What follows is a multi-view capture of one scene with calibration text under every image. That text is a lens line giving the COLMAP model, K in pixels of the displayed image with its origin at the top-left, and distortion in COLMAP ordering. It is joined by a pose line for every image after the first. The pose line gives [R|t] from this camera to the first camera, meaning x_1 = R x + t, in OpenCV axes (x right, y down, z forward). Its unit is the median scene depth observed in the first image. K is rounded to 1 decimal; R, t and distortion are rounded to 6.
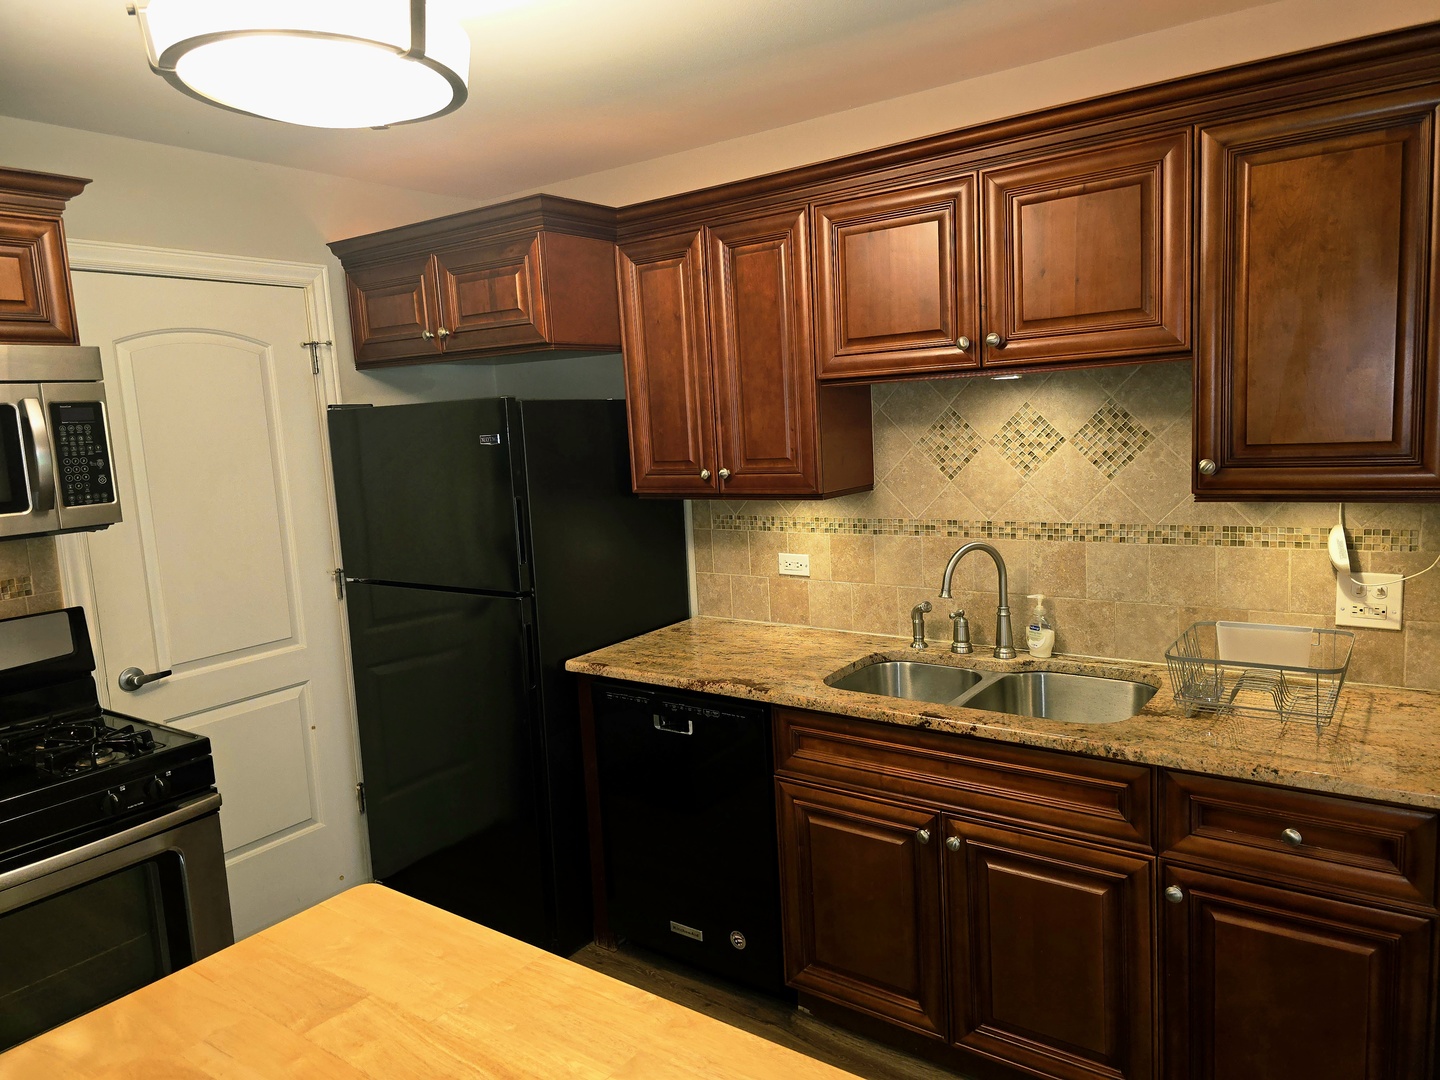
lens RADIAL K [[973.8, 0, 720.0], [0, 973.8, 540.0], [0, 0, 1]] dist [0.105151, -0.140739]
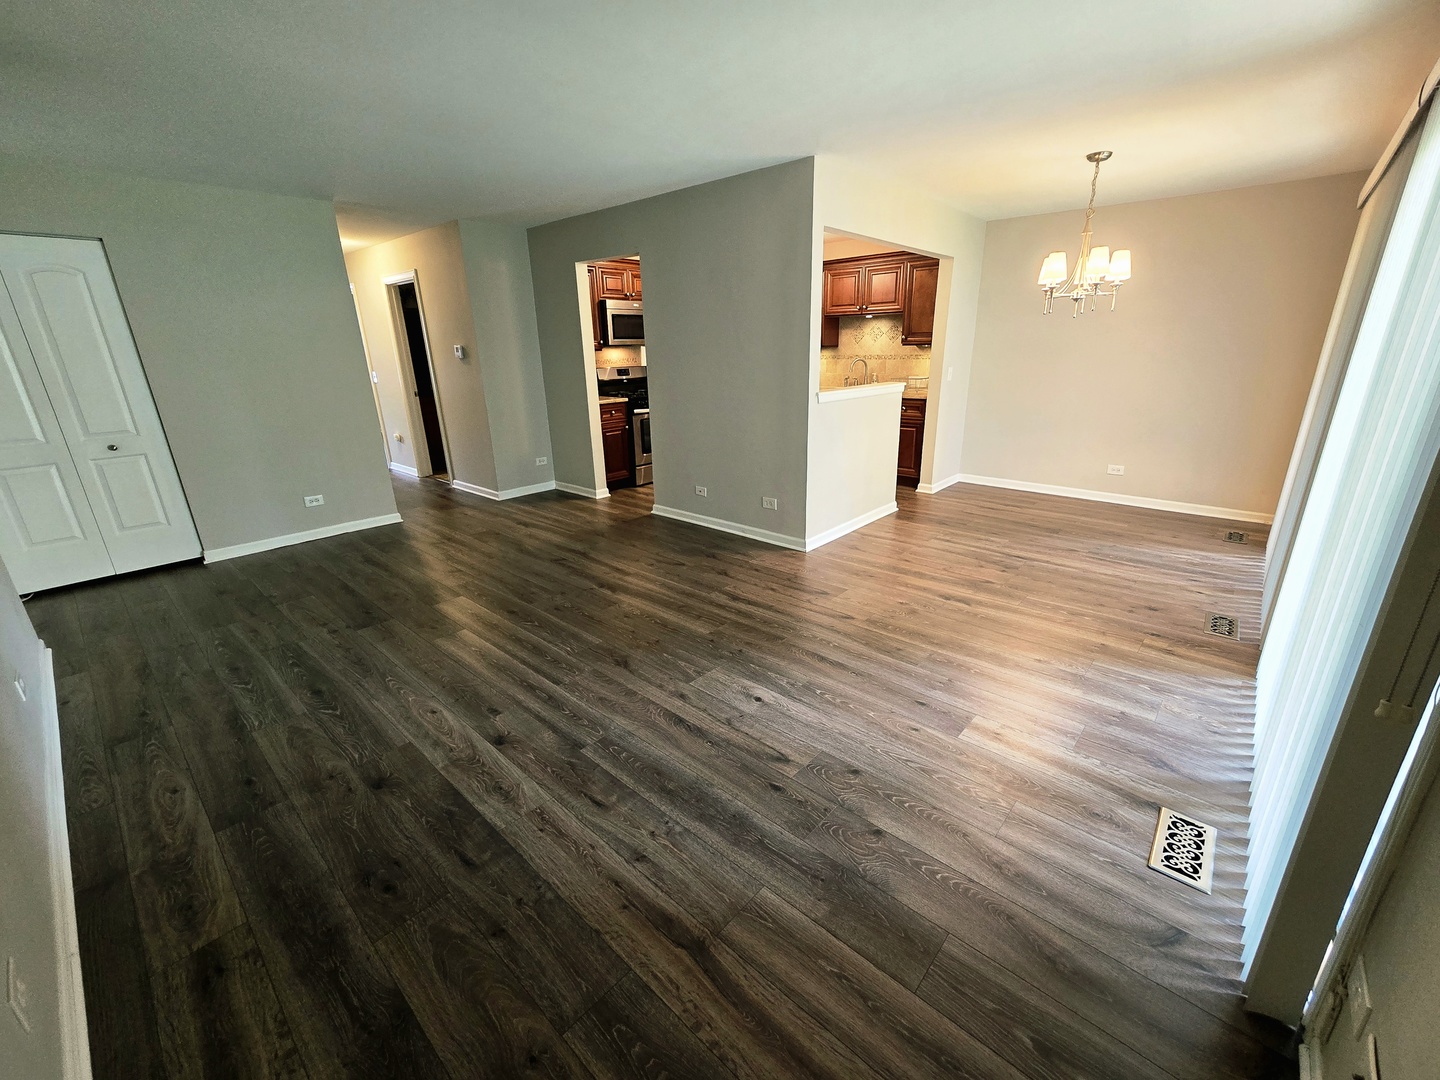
lens RADIAL K [[588.2, 0, 720.0], [0, 588.2, 540.0], [0, 0, 1]] dist [0.000264, -0.000026]
pose [[0.993083, 0.070618, -0.093802, -0.034116], [-0.050669, 0.978447, 0.200184, 0.277263], [0.105917, -0.194046, 0.975258, -1.583569]]
